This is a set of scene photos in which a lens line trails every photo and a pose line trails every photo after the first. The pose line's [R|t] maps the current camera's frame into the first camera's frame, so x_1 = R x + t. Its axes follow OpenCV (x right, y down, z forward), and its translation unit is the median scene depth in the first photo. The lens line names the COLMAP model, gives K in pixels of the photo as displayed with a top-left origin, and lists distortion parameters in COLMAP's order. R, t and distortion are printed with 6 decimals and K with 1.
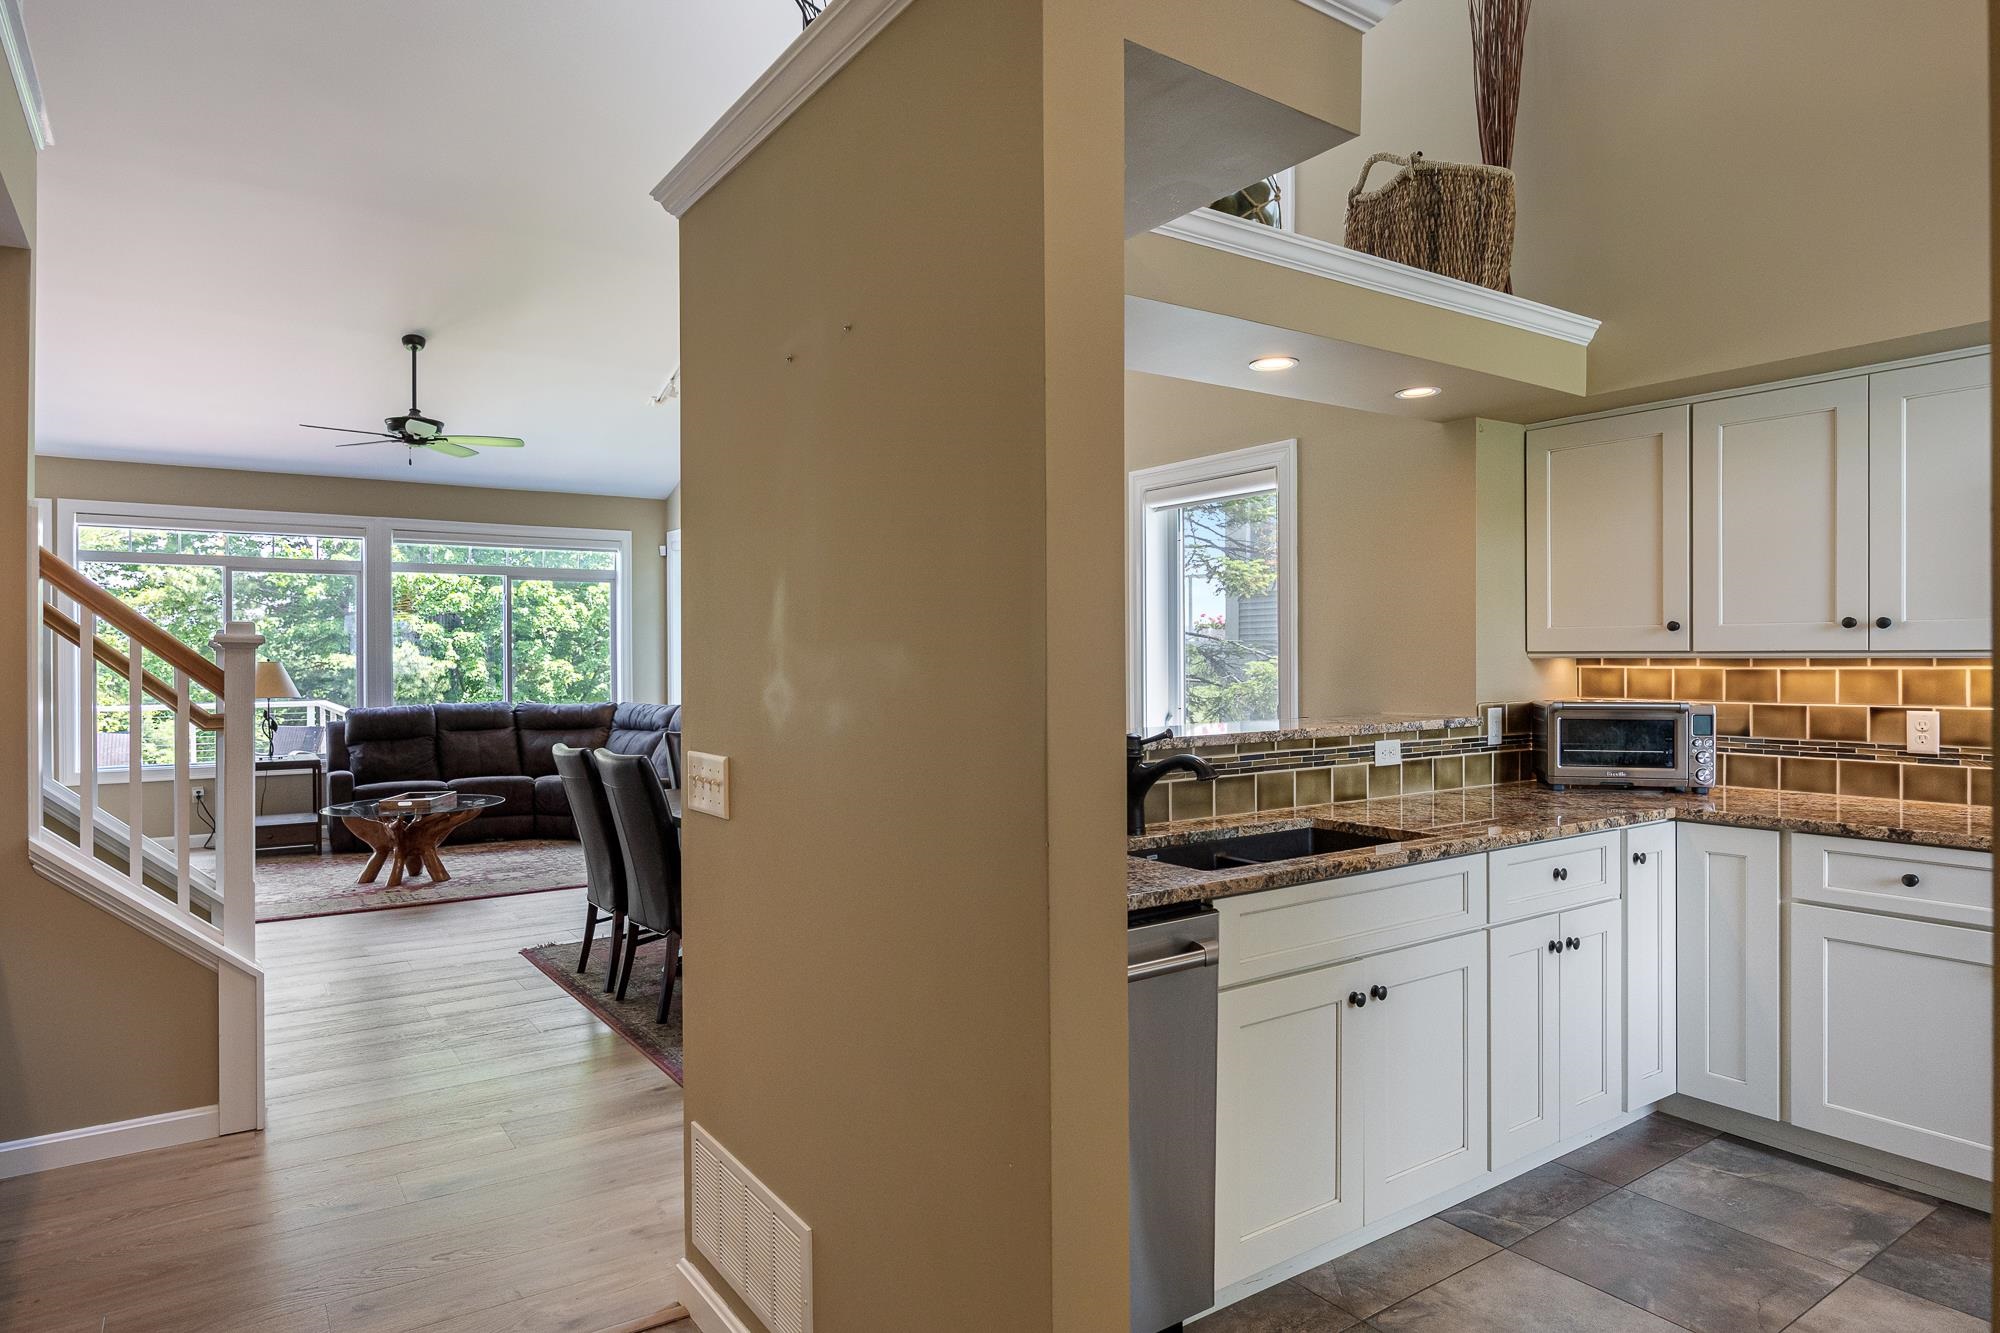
lens RADIAL K [[1163.3, 0, 988.3], [0, 1163.3, 665.3], [0, 0, 1]] dist [-0.007129, -0.002921]
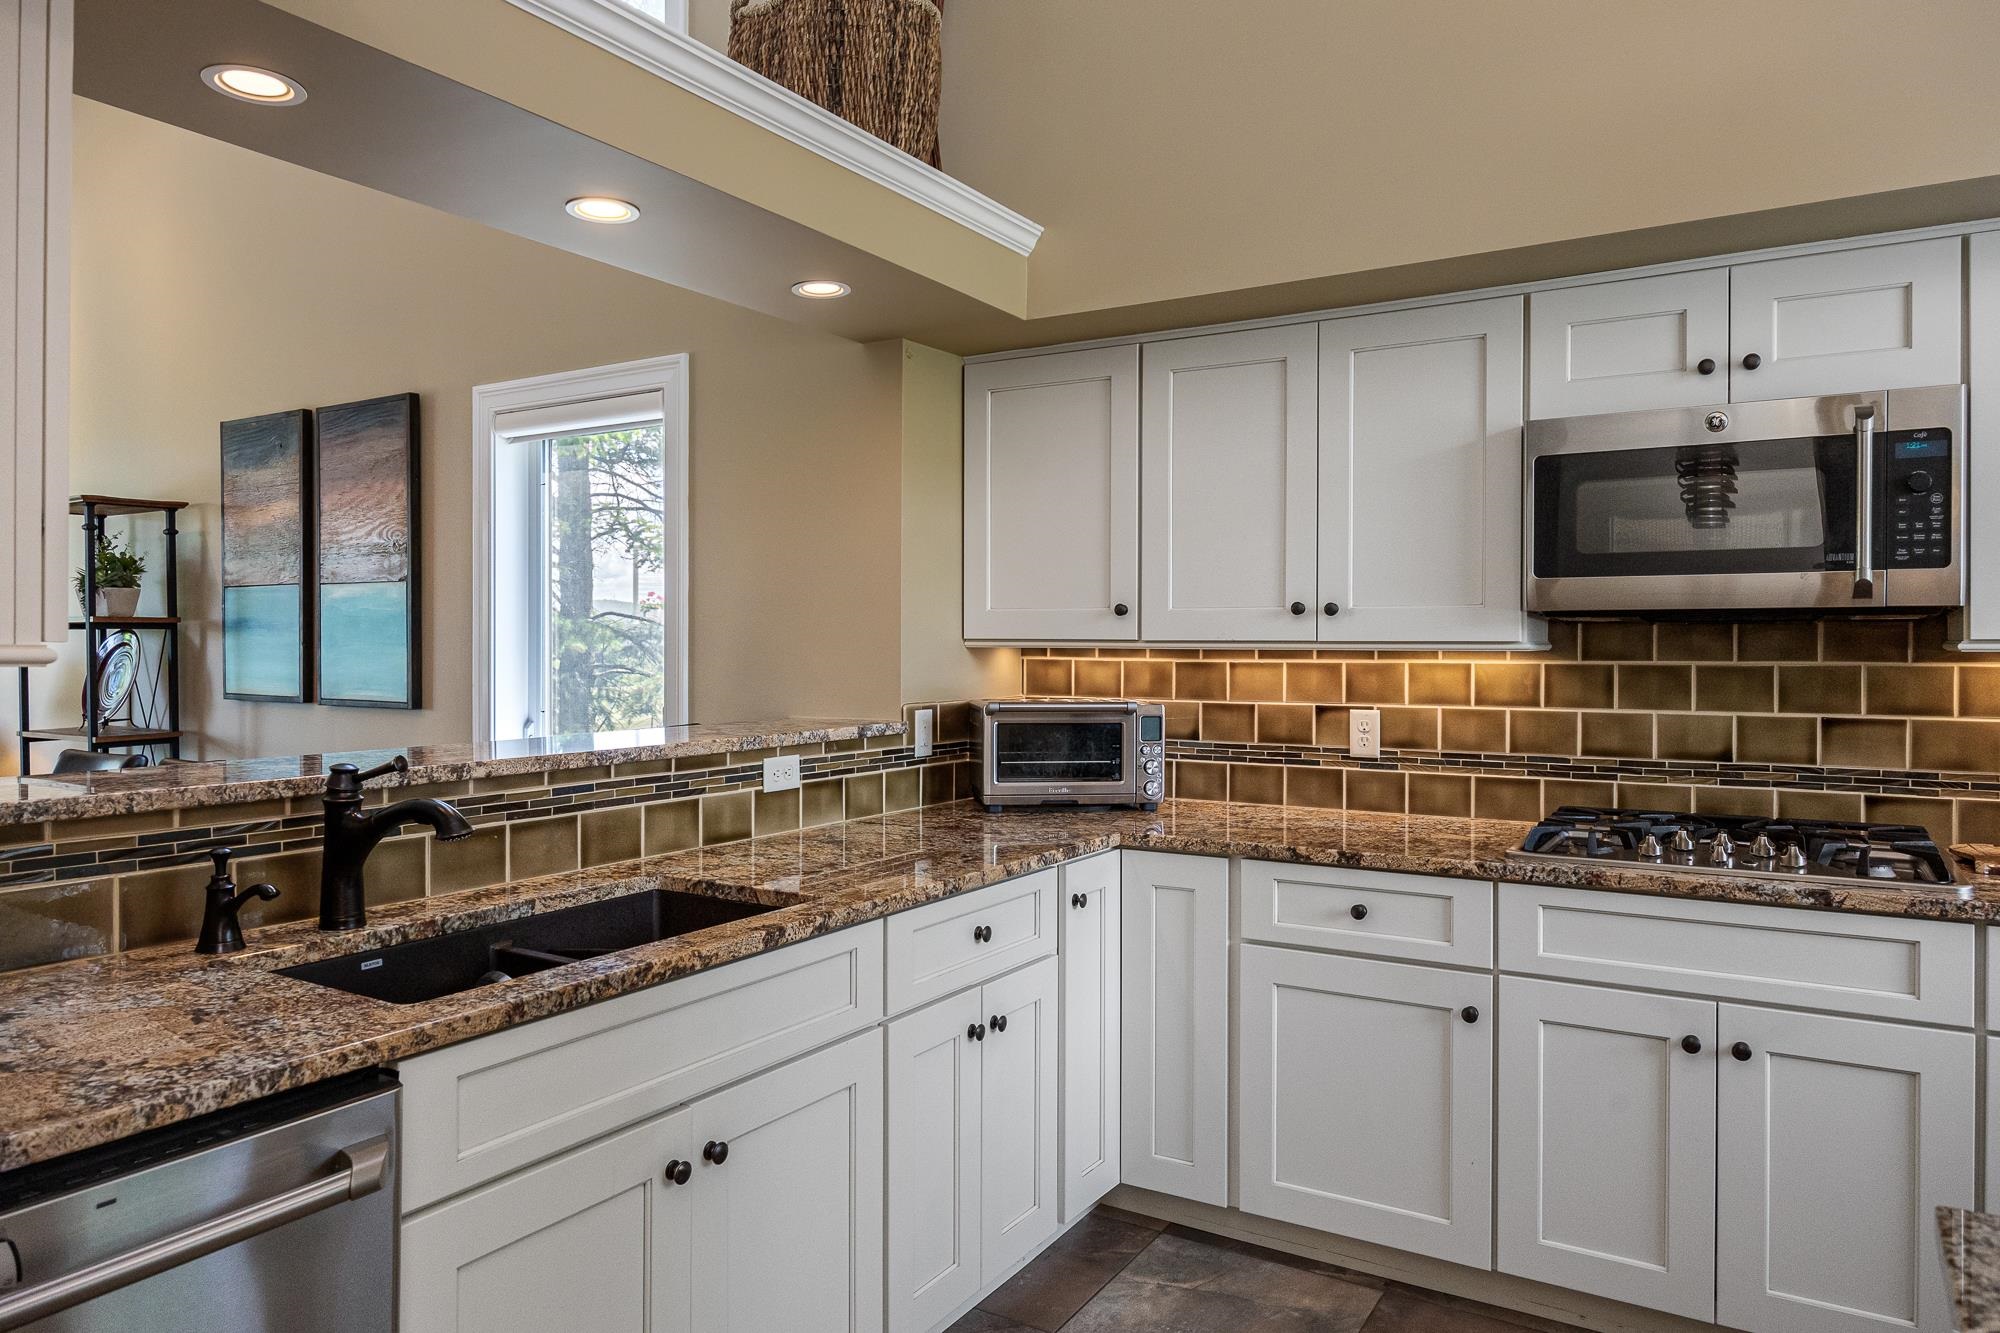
lens RADIAL K [[1311.1, 0, 998.4], [0, 1311.1, 645.4], [0, 0, 1]] dist [-0.014122, 0.007116]
pose [[0.910436, 0.008413, 0.413564, 0.132592], [-0.005728, 0.999954, -0.007733, -0.000594], [-0.413610, 0.004671, 0.910442, 0.196976]]
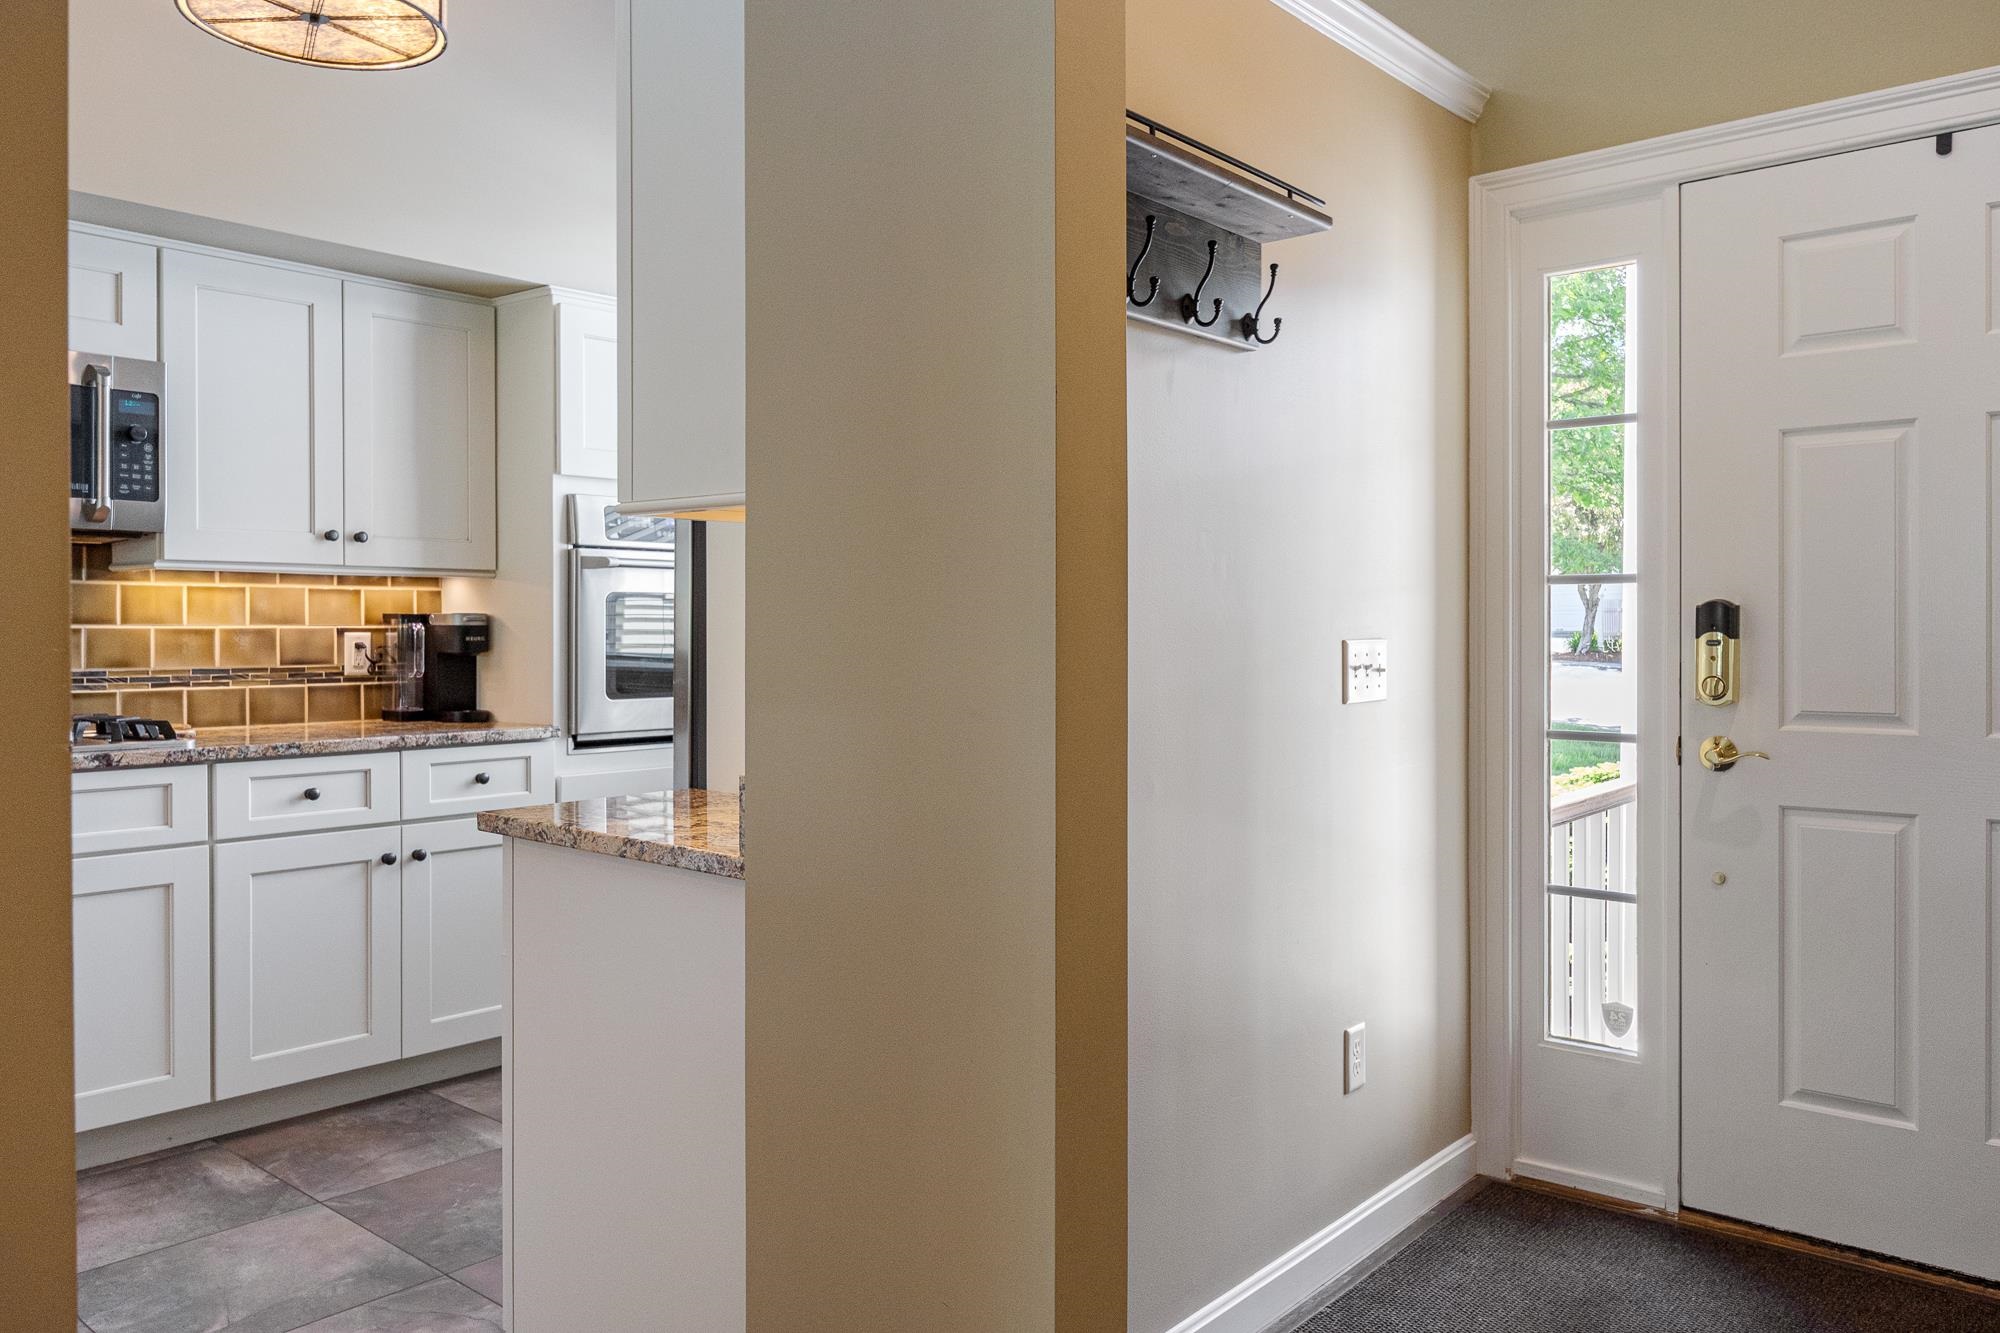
lens RADIAL K [[1443.4, 0, 939.2], [0, 1443.4, 646.5], [0, 0, 1]] dist [0.005626, 0.004307]
pose [[-0.239221, -0.004171, 0.970956, -0.230318], [0.004451, 0.999976, 0.005392, 0.047908], [-0.970955, 0.005611, -0.239196, 0.341666]]
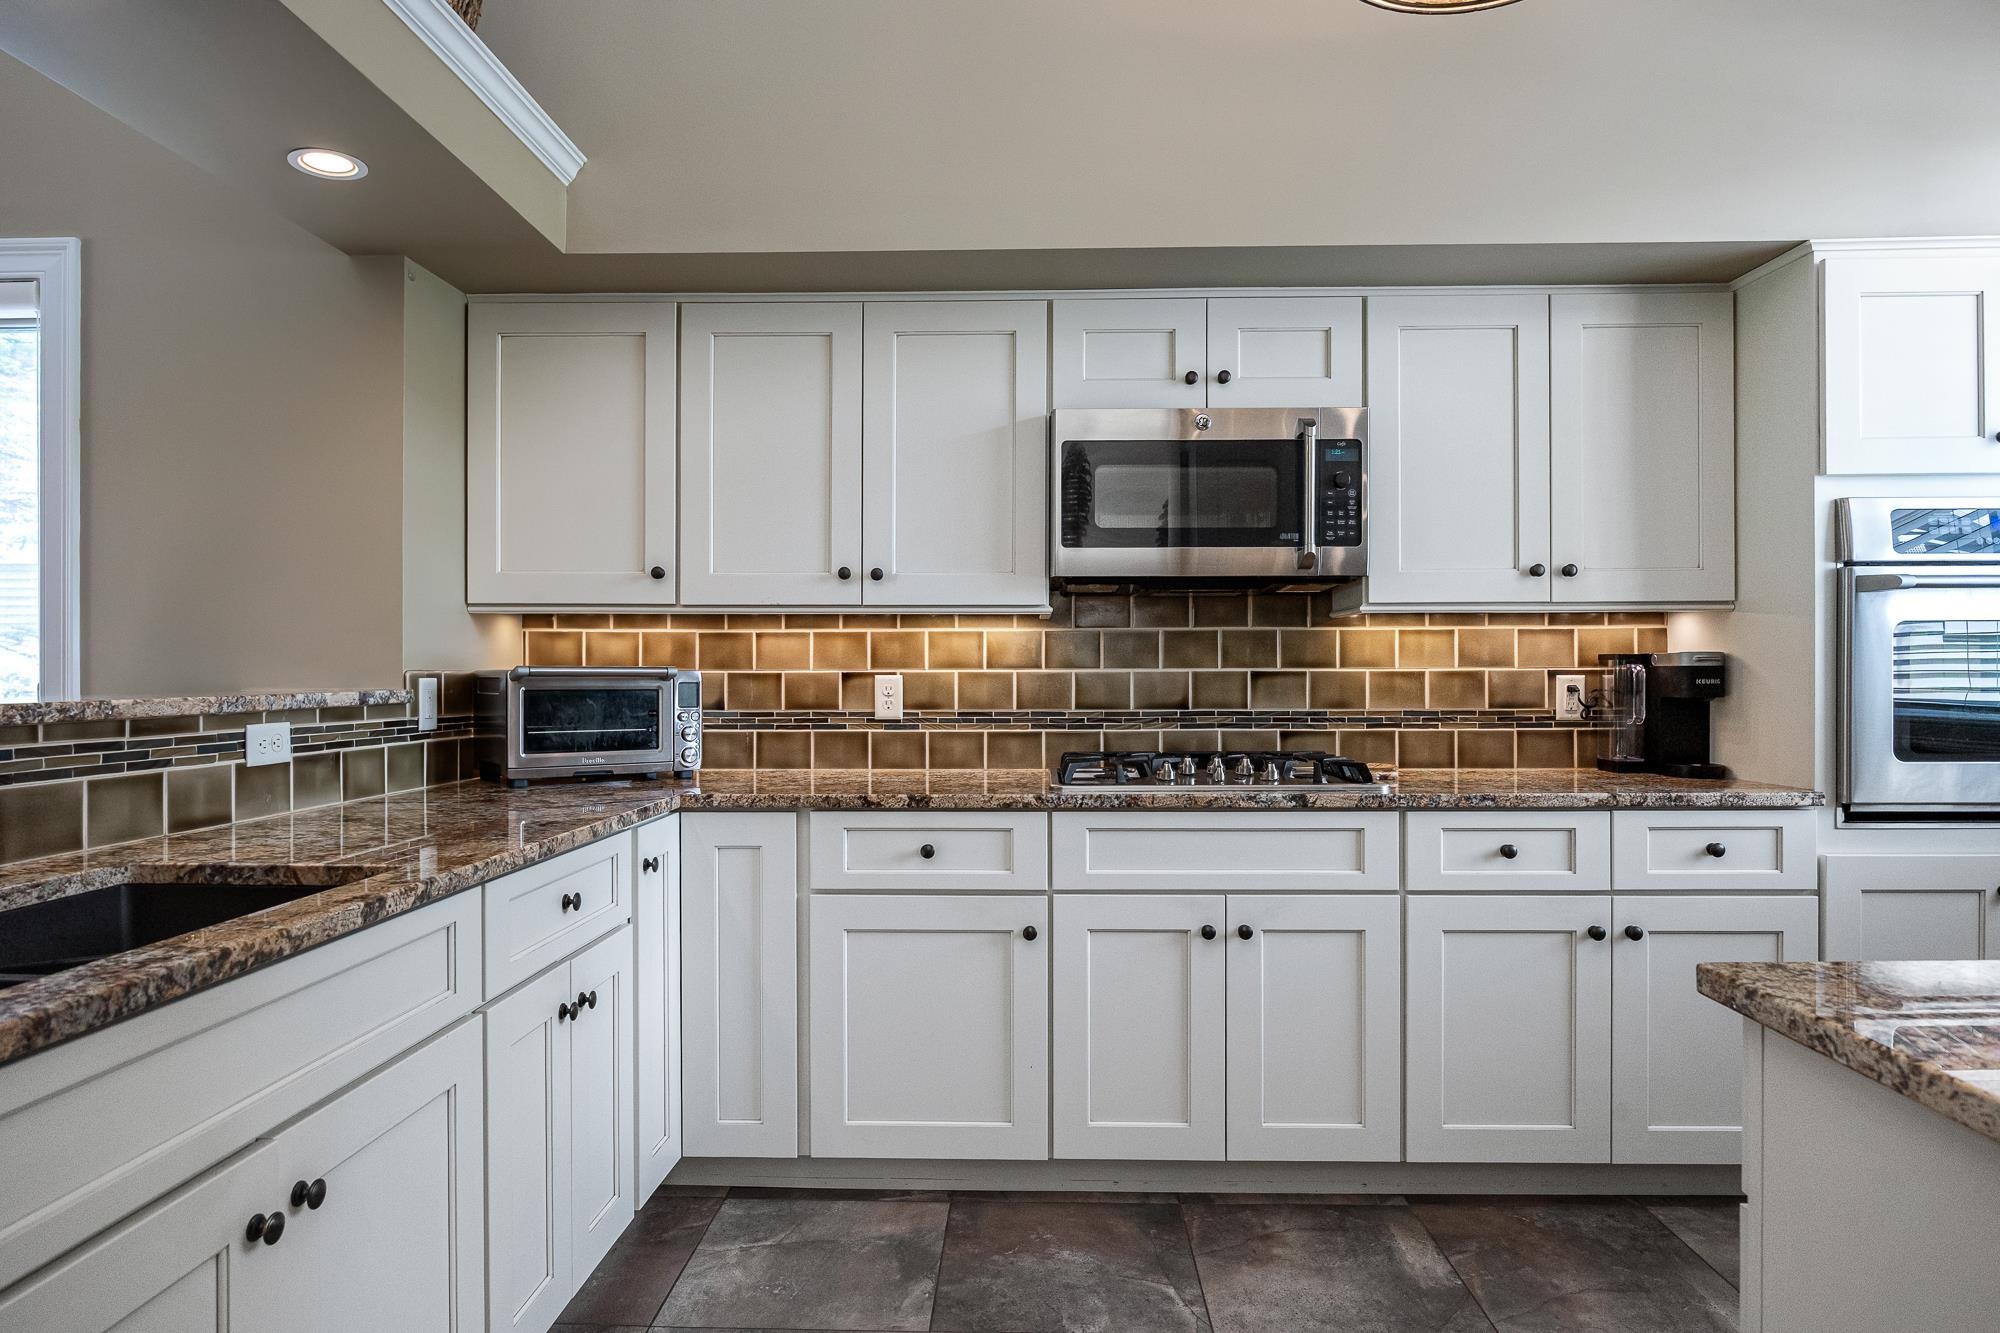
lens RADIAL K [[1163.3, 0, 1017.2], [0, 1163.3, 678.2], [0, 0, 1]] dist [-0.007129, -0.002921]
pose [[0.577926, 0.004208, 0.816078, 0.080660], [0.001638, 0.999979, -0.006316, 0.048396], [-0.816087, 0.004987, 0.577907, 0.353803]]
